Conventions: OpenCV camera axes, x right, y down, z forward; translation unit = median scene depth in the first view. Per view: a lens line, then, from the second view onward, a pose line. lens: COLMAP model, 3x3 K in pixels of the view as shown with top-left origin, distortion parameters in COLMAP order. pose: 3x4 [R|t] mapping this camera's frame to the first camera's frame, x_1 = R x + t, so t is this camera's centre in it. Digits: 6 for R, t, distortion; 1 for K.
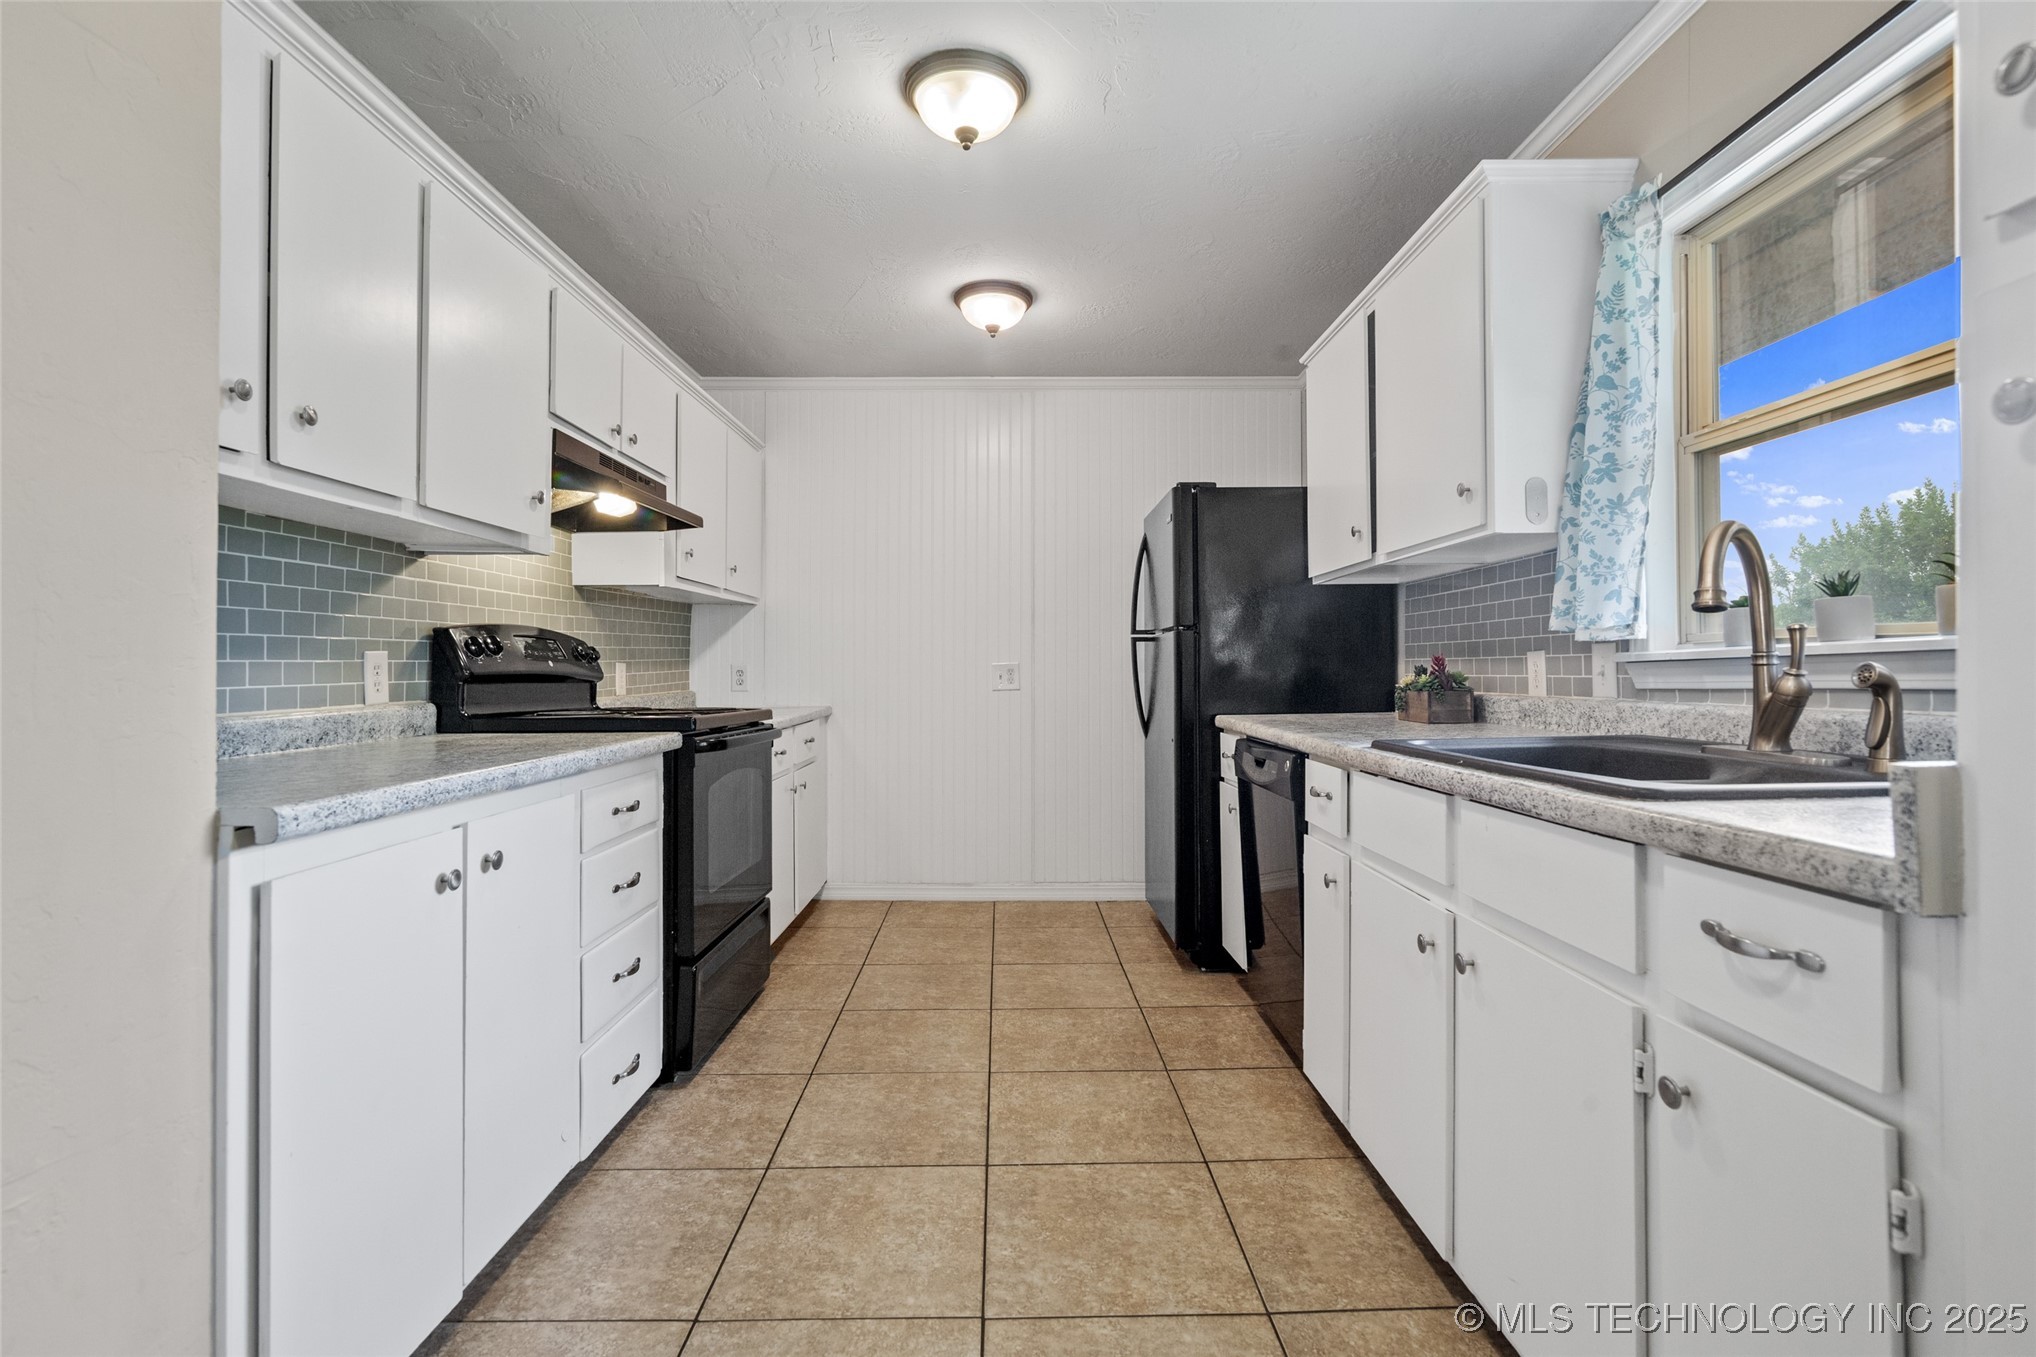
lens RADIAL K [[948.3, 0, 1020.6], [0, 948.3, 683.8], [0, 0, 1]] dist [-0.003109, -0.000194]
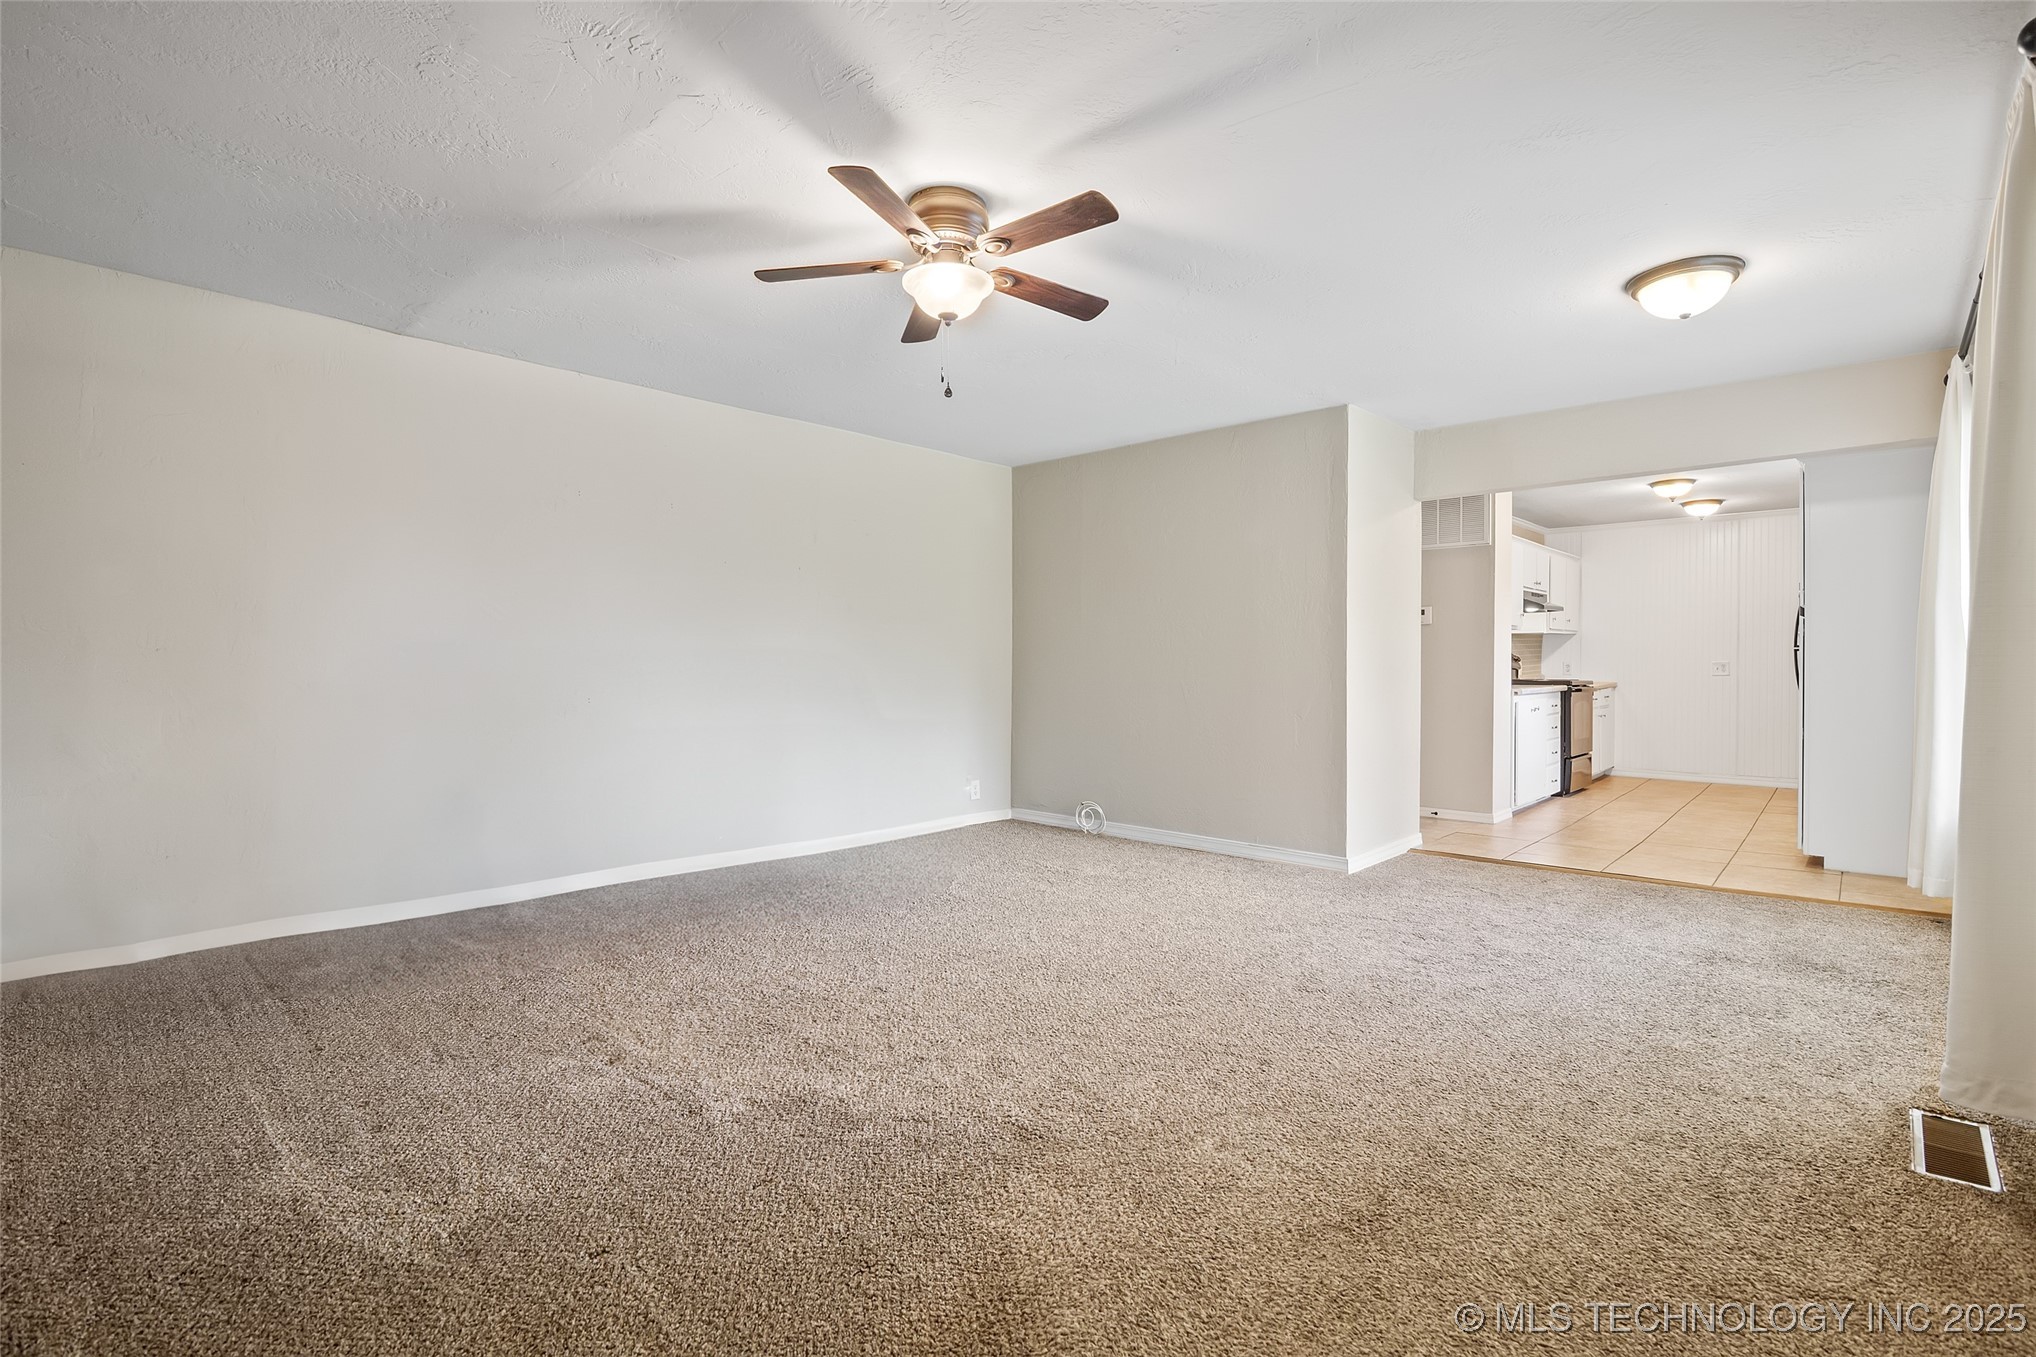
lens RADIAL K [[948.3, 0, 1020.6], [0, 948.3, 683.8], [0, 0, 1]] dist [-0.003109, -0.000194]
pose [[0.735918, 0.011029, -0.676981, 0.602880], [-0.005877, 0.999934, 0.009902, 0.033049], [0.677045, -0.003308, 0.735934, -3.488147]]
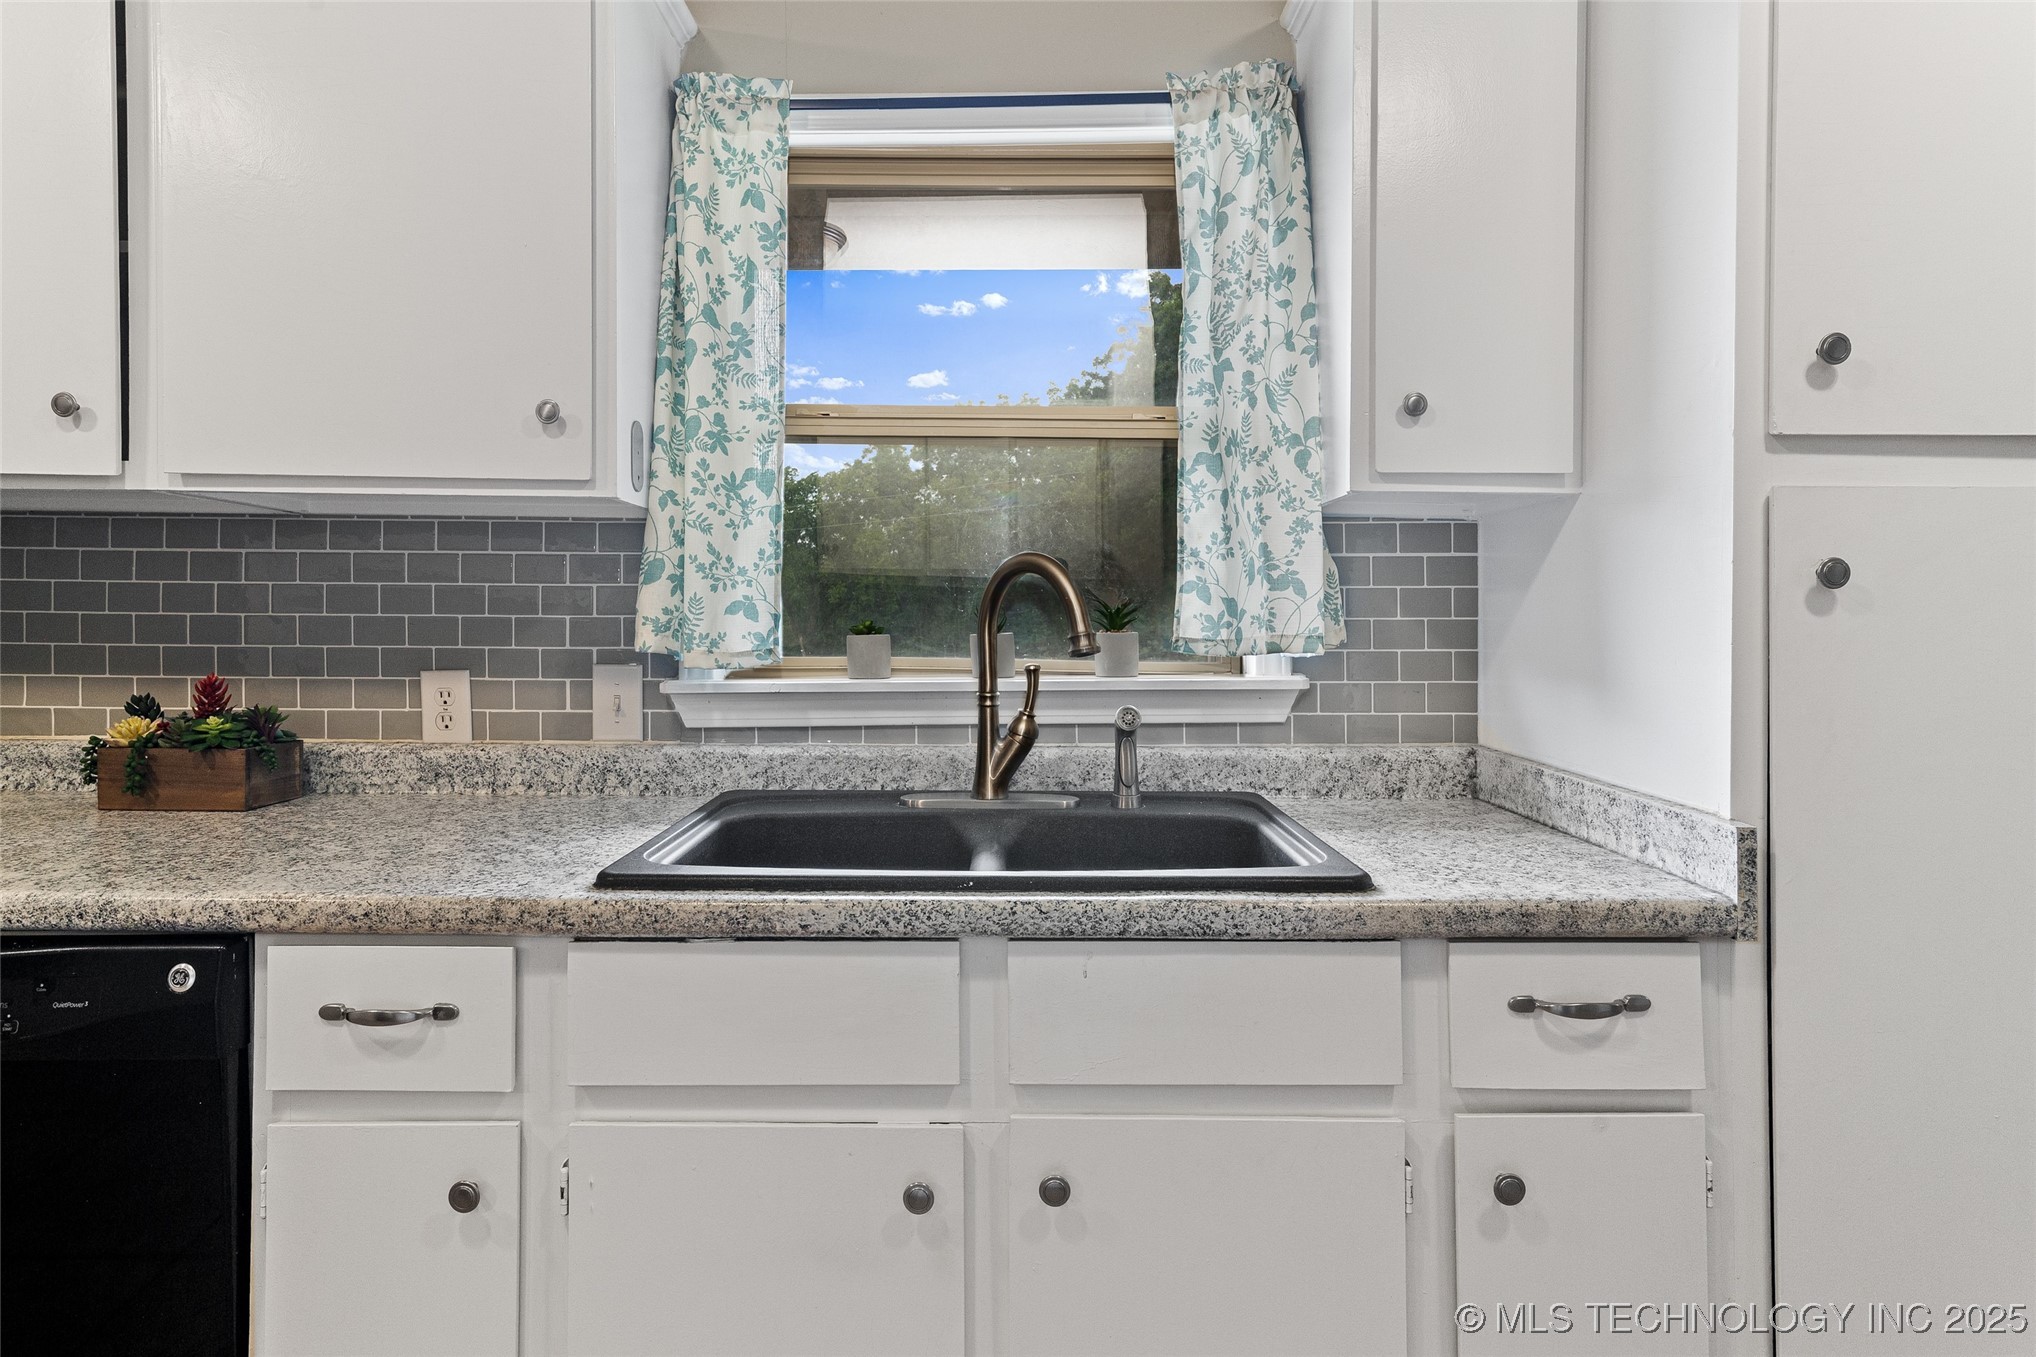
lens RADIAL K [[1102.1, 0, 1017.8], [0, 1102.1, 642.0], [0, 0, 1]] dist [0.004334, 0.001016]
pose [[0.028015, -0.003398, 0.999602, -0.229130], [0.005851, 0.999978, 0.003235, -0.067333], [-0.999590, 0.005758, 0.028034, 0.743030]]
